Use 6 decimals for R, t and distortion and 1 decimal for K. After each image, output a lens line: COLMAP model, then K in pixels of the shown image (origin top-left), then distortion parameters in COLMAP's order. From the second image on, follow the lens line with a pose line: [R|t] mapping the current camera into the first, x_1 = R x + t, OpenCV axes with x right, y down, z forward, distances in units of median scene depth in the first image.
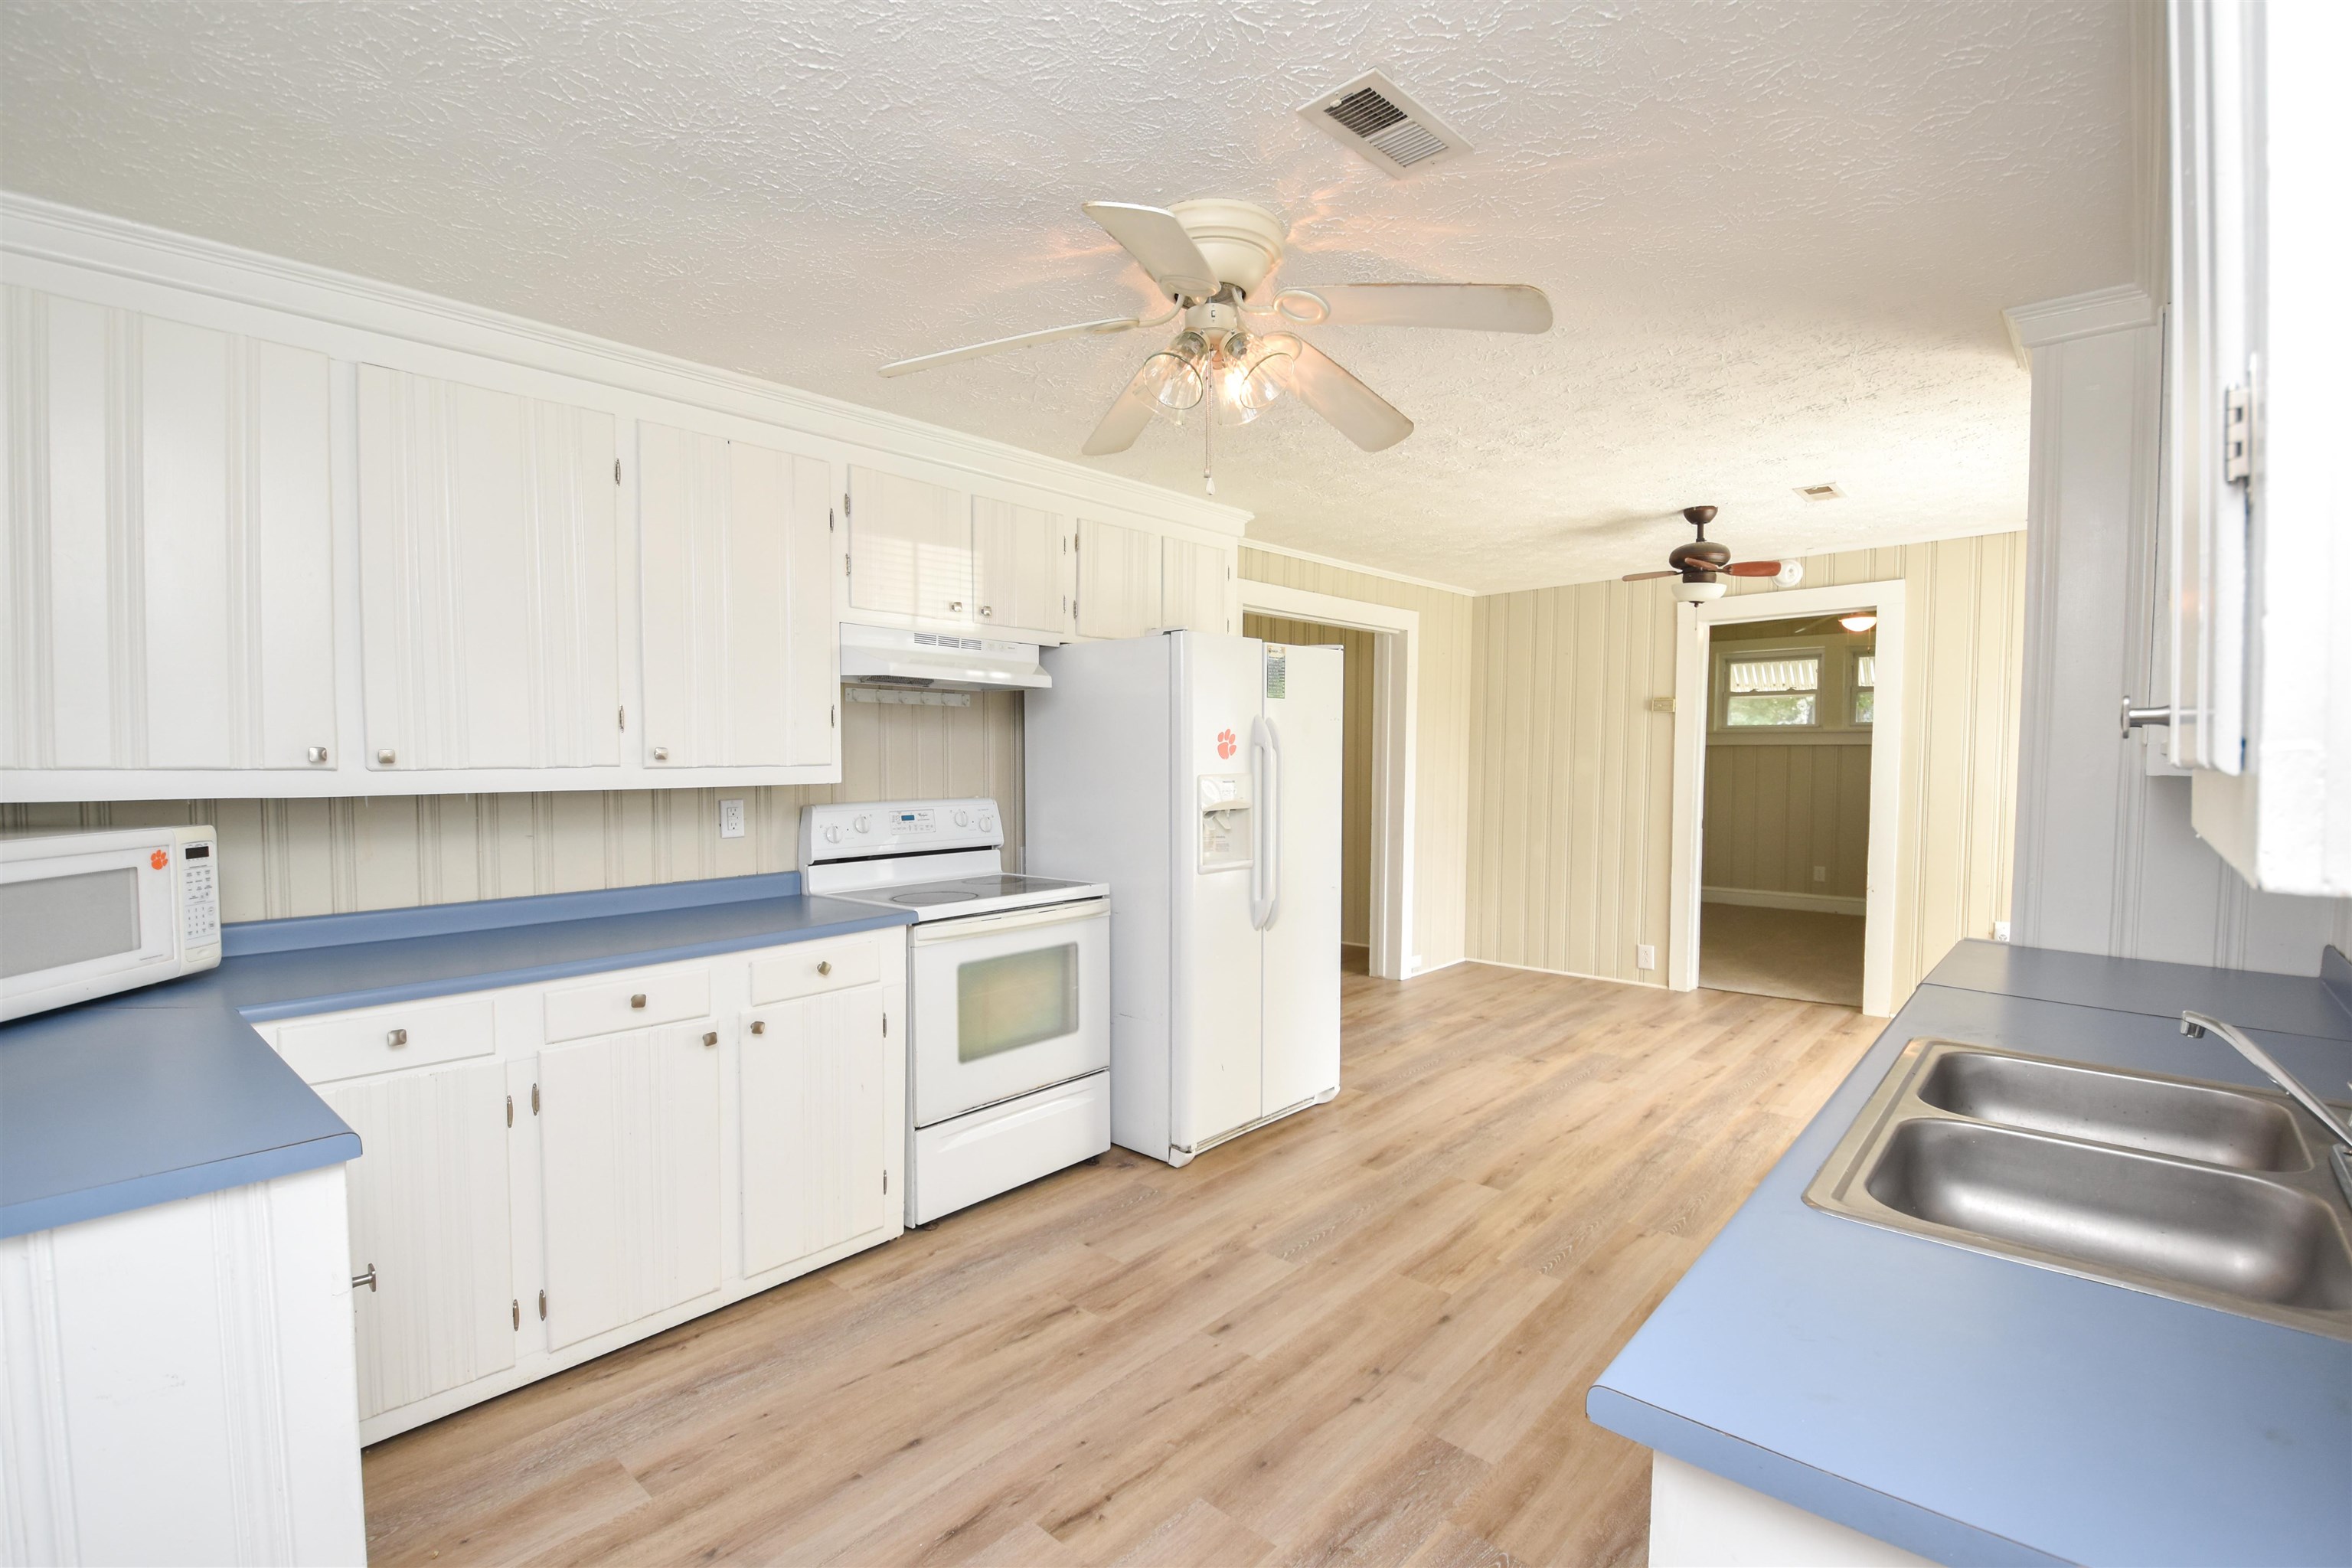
lens RADIAL K [[1043.4, 0, 1193.2], [0, 1043.4, 778.8], [0, 0, 1]] dist [0.004076, -0.001713]
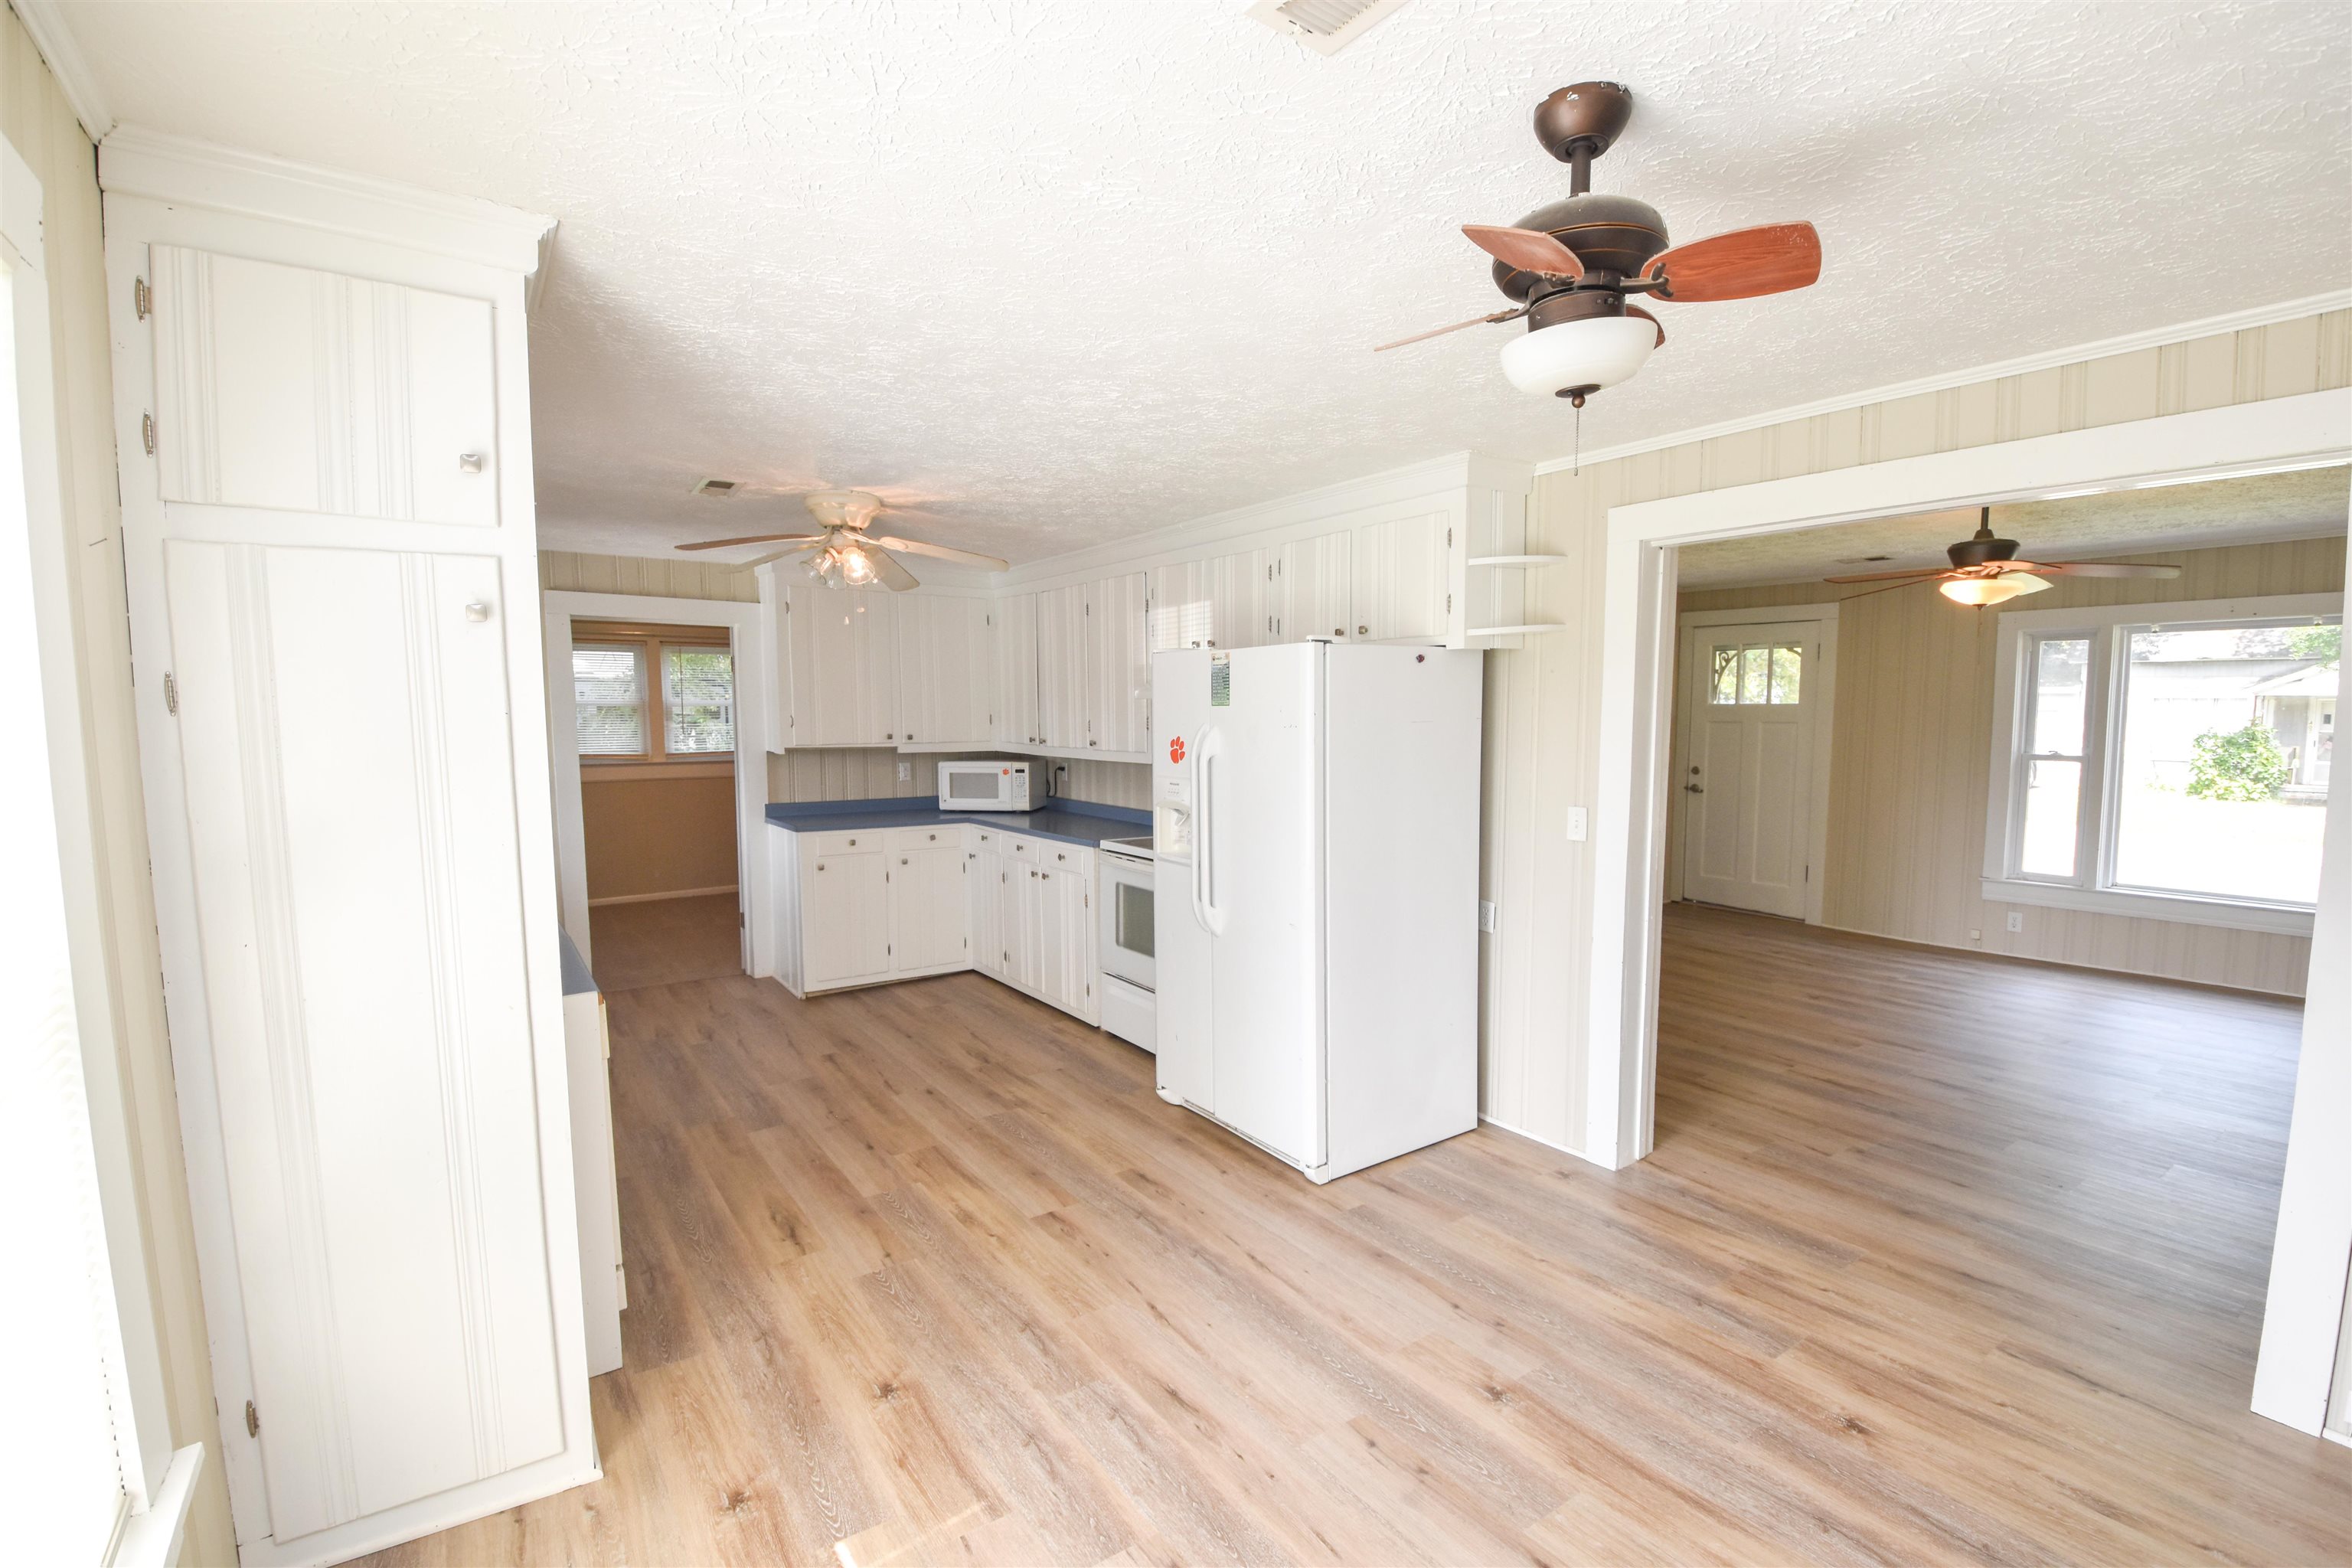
lens RADIAL K [[1043.4, 0, 1188.6], [0, 1043.4, 793.3], [0, 0, 1]] dist [0.004076, -0.001713]
pose [[-0.216687, 0.080234, -0.972938, 1.123230], [-0.029467, 0.995625, 0.088667, -0.087592], [0.975796, 0.047882, -0.213375, 1.267834]]
